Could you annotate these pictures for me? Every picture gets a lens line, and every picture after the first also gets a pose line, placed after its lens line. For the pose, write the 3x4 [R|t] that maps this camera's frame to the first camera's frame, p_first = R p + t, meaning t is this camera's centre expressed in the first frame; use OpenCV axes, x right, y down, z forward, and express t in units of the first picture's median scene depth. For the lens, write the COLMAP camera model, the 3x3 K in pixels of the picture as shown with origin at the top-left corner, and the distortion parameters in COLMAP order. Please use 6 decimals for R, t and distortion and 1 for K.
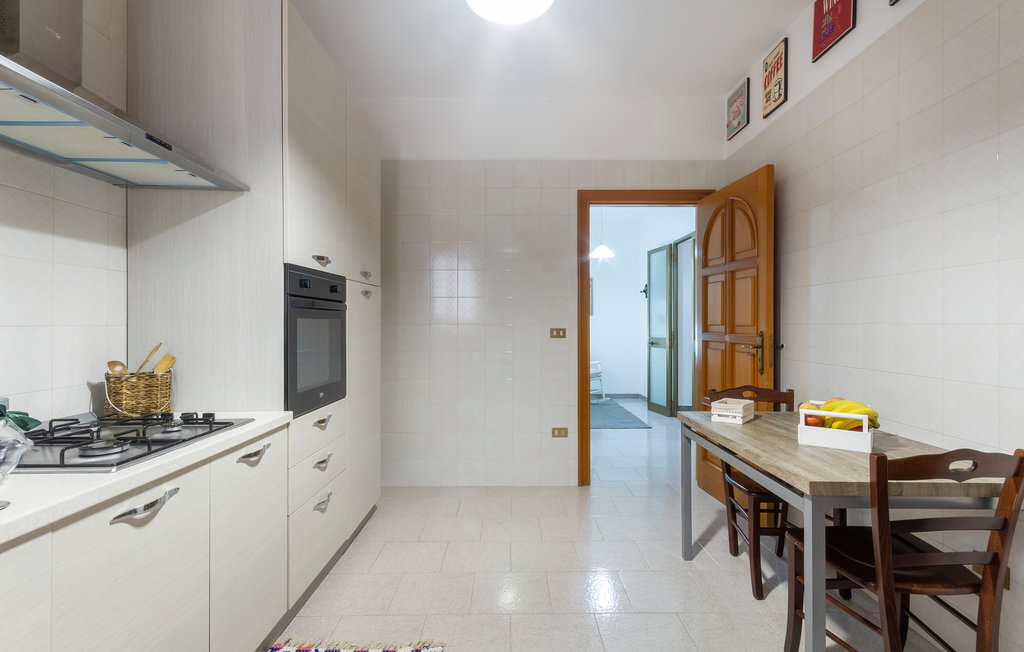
lens RADIAL K [[478.5, 0, 517.5], [0, 478.5, 333.2], [0, 0, 1]] dist [0.001449, 0.000146]
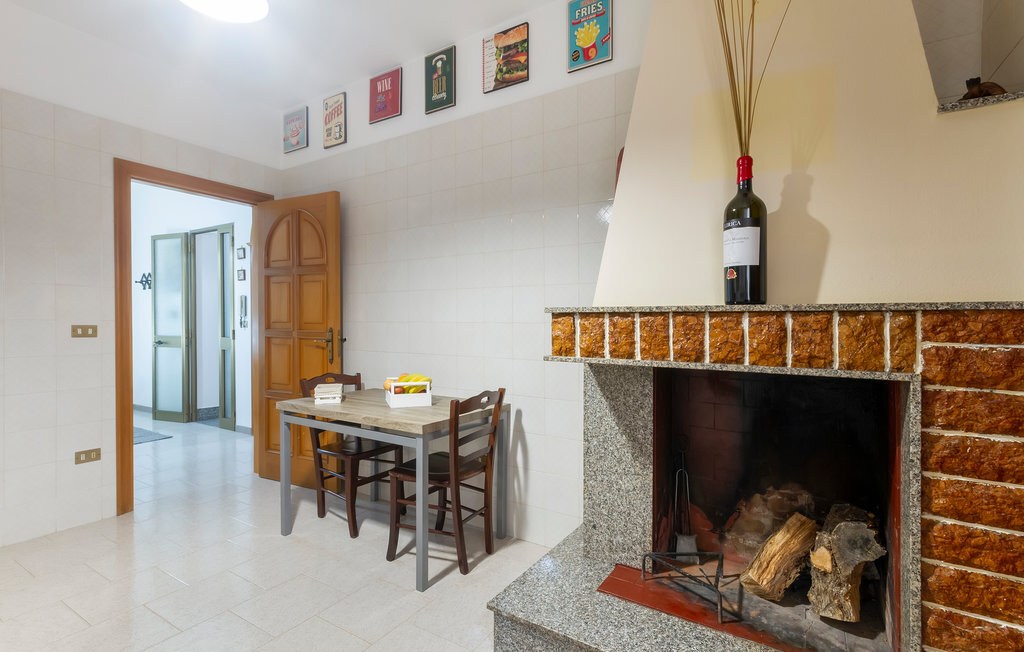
lens RADIAL K [[478.5, 0, 517.5], [0, 478.5, 333.2], [0, 0, 1]] dist [0.001449, 0.000146]
pose [[0.521971, -0.013559, 0.852855, -0.263277], [0.007955, 0.999908, 0.011028, 0.000168], [-0.852926, 0.001029, 0.522031, -0.029786]]
